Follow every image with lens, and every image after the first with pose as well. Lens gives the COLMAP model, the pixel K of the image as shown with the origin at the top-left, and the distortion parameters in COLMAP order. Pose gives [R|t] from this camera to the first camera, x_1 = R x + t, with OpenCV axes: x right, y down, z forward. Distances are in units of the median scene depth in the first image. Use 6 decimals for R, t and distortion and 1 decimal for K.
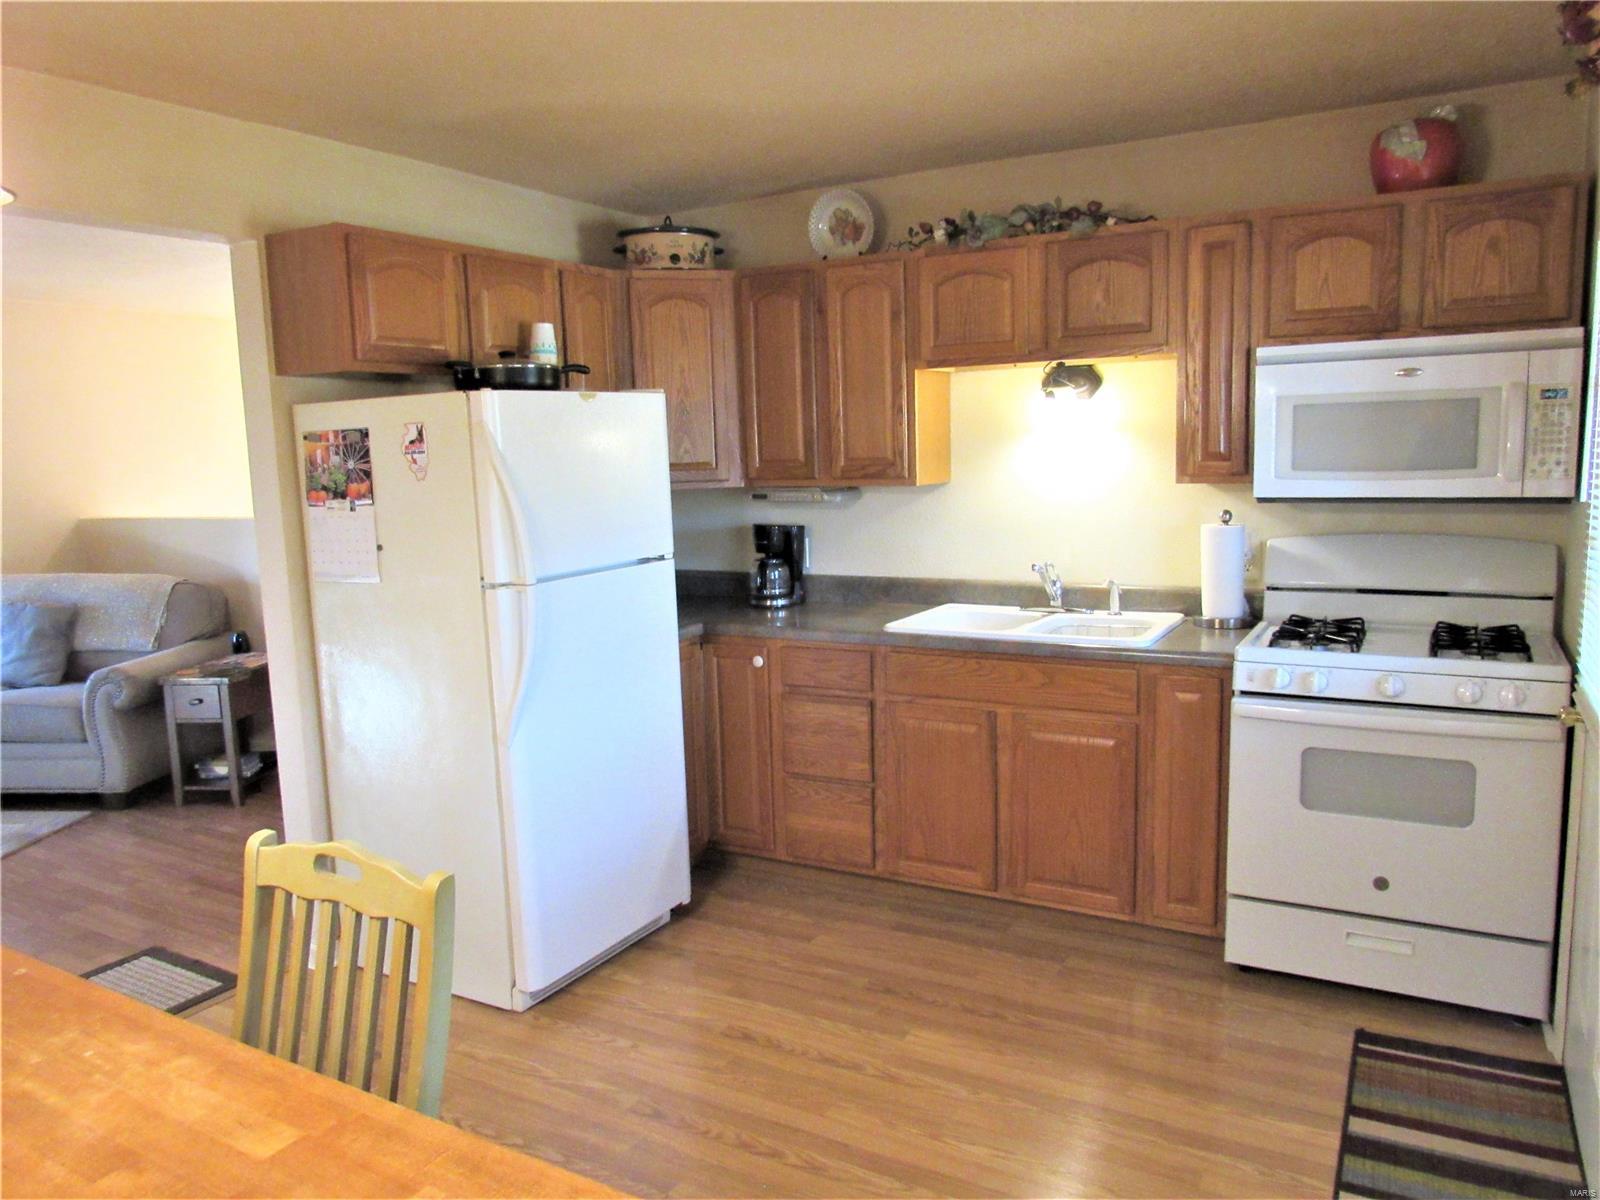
lens RADIAL K [[1151.0, 0, 800.0], [0, 1151.0, 600.0], [0, 0, 1]] dist [-0.023503, -0.000140]
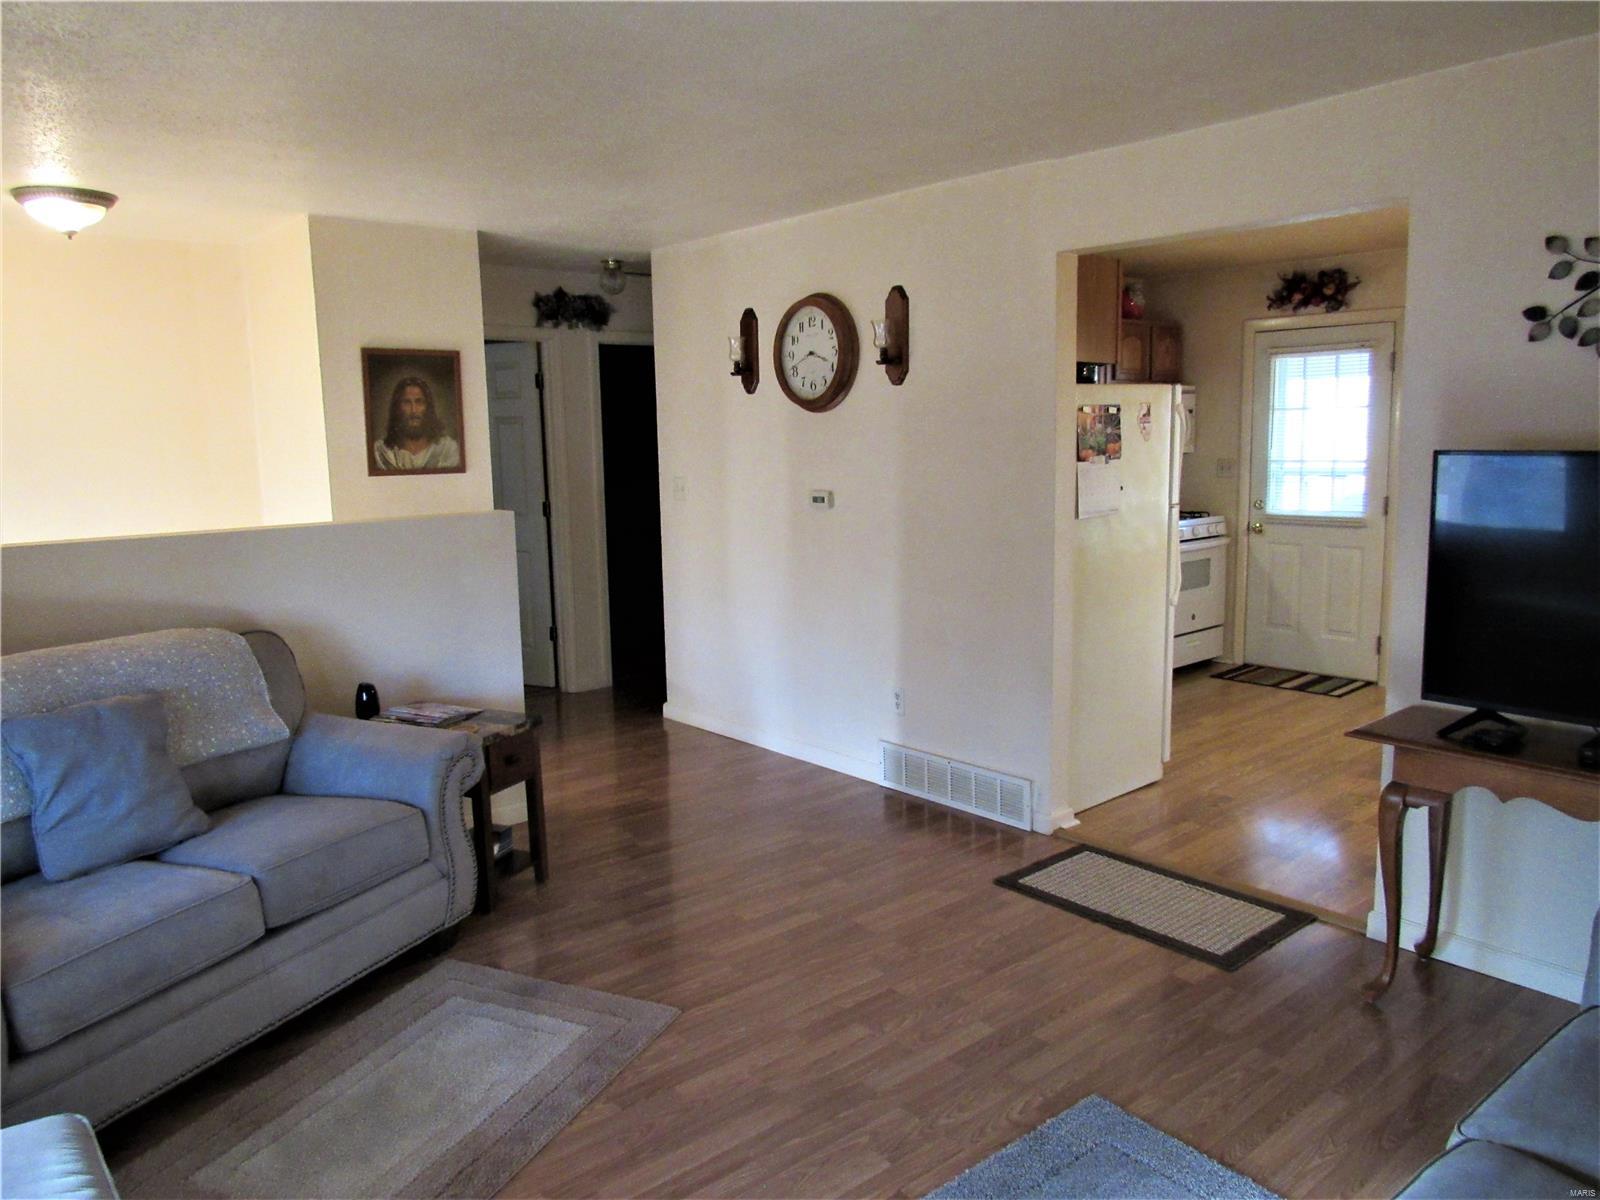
lens RADIAL K [[1151.0, 0, 800.0], [0, 1151.0, 600.0], [0, 0, 1]] dist [-0.023503, -0.000140]
pose [[0.323791, -0.115792, 0.939016, -1.726060], [0.135779, 0.987896, 0.075000, -0.064900], [-0.936335, 0.103215, 0.335594, 0.841631]]
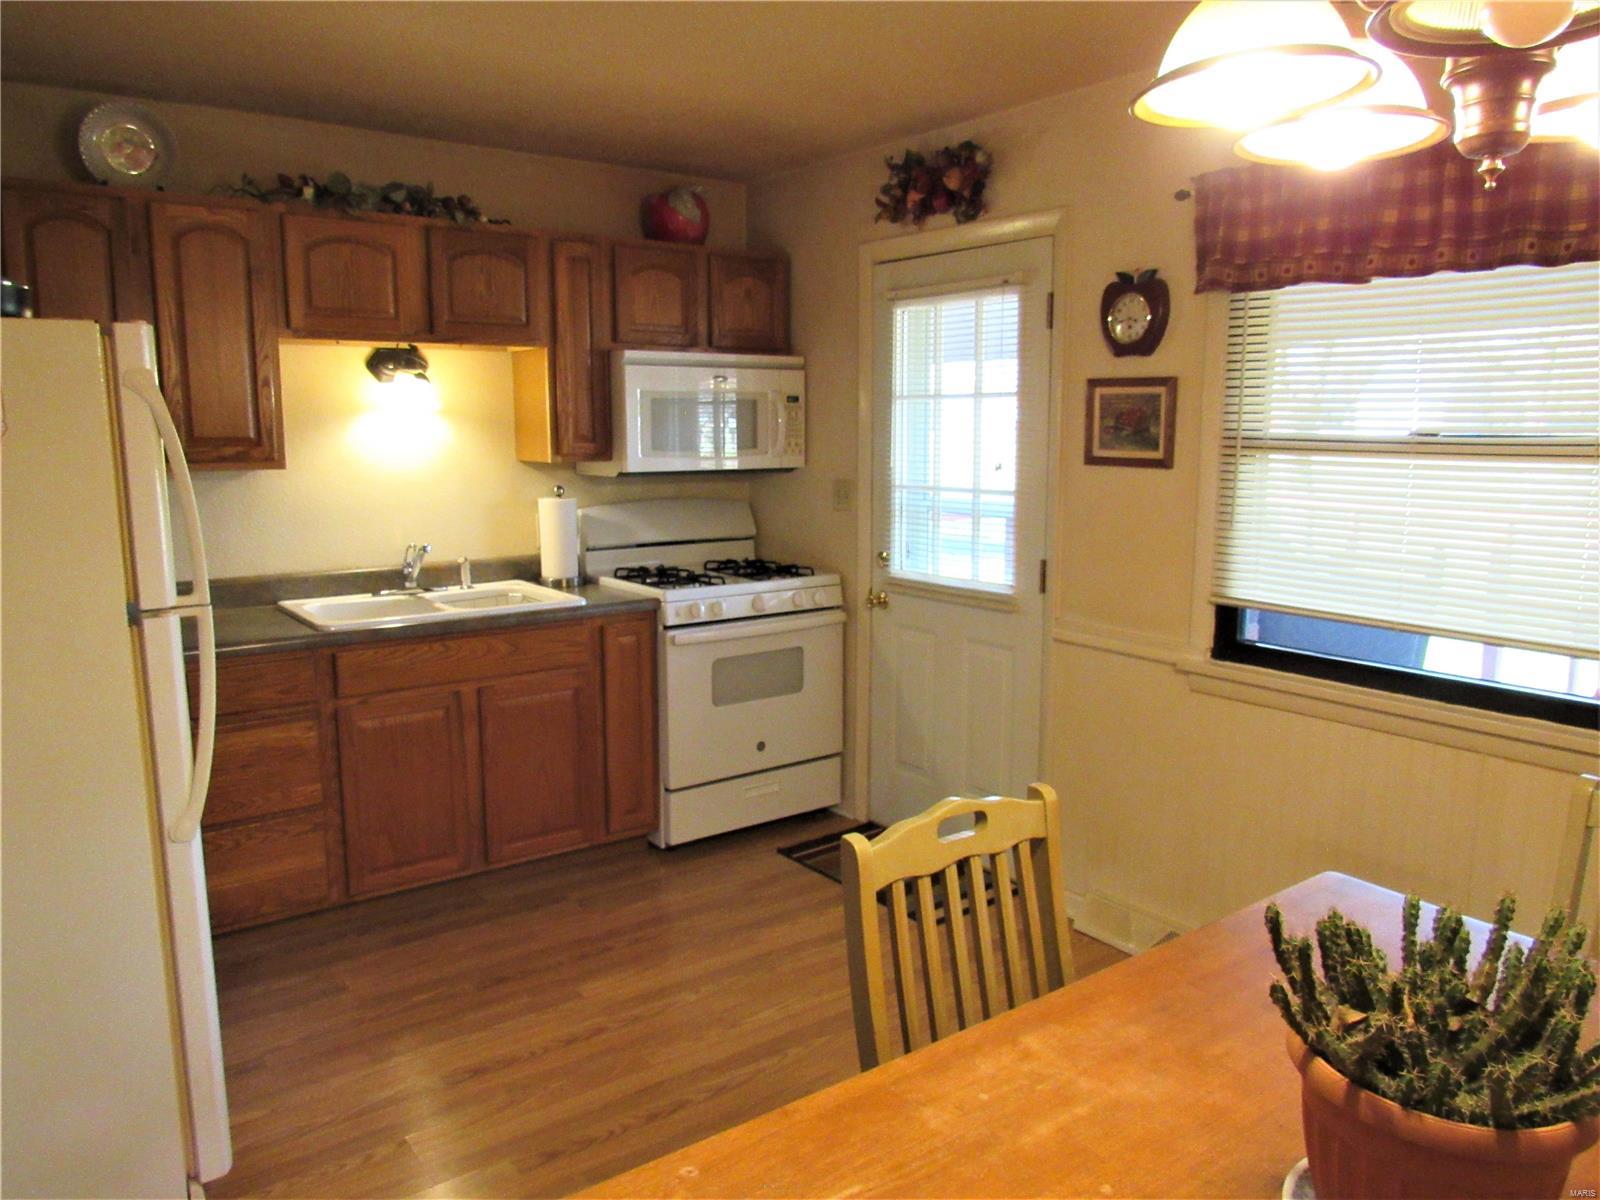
lens RADIAL K [[1151.2, 0, 800.0], [0, 1151.2, 600.0], [0, 0, 1]] dist [-0.043669, 0.000650]
pose [[0.389054, -0.112612, 0.914306, -0.645305], [0.107397, 0.991277, 0.076393, -0.027191], [-0.914933, 0.068472, 0.397754, 0.337307]]
